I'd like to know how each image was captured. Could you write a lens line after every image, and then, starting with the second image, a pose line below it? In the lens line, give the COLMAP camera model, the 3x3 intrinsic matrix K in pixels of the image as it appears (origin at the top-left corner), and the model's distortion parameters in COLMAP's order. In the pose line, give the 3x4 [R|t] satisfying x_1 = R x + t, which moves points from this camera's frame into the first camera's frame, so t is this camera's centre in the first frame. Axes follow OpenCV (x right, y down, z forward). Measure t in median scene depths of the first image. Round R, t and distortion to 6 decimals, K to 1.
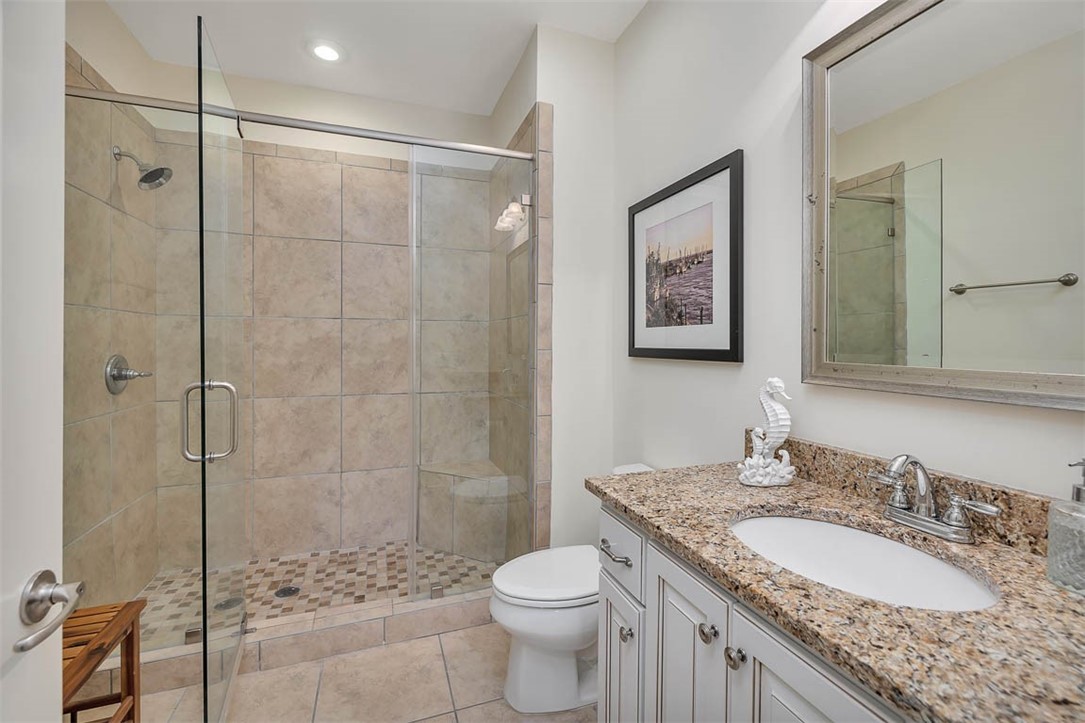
lens RADIAL K [[465.1, 0, 542.5], [0, 465.1, 361.5], [0, 0, 1]] dist [-0.000334, -0.000040]
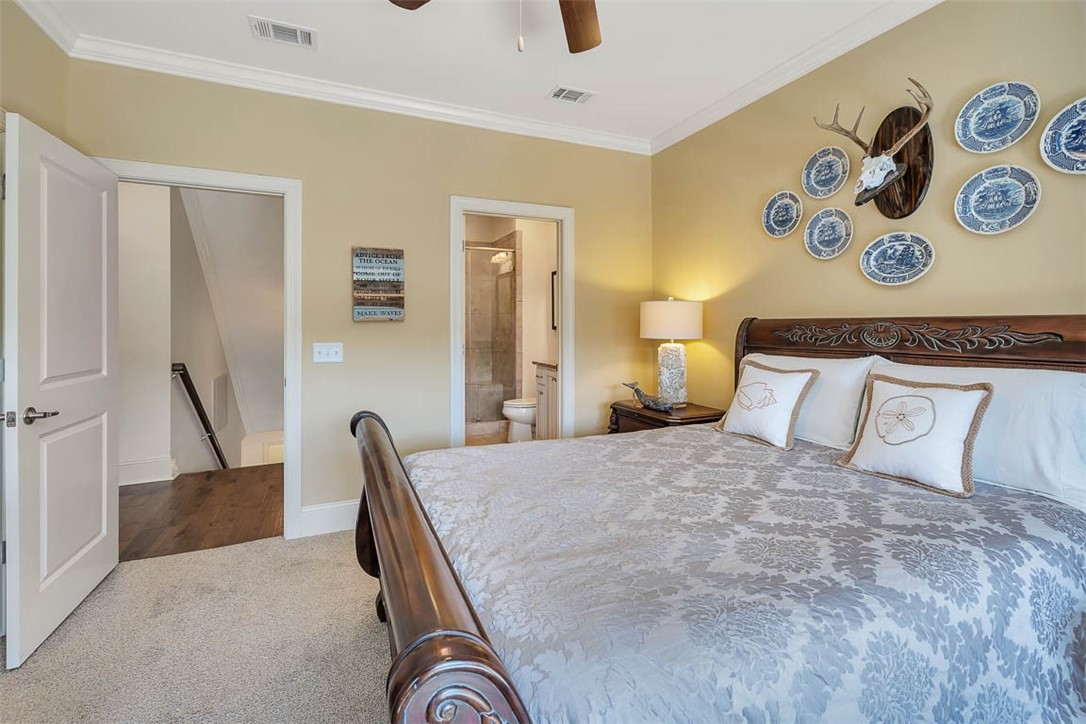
lens RADIAL K [[465.9, 0, 542.7], [0, 465.9, 324.0], [0, 0, 1]] dist [0.000170, 0.000017]
pose [[0.997453, -0.006588, 0.071025, -0.047886], [0.009572, 0.999083, -0.041743, 0.063782], [-0.070684, 0.042316, 0.996601, -1.485723]]
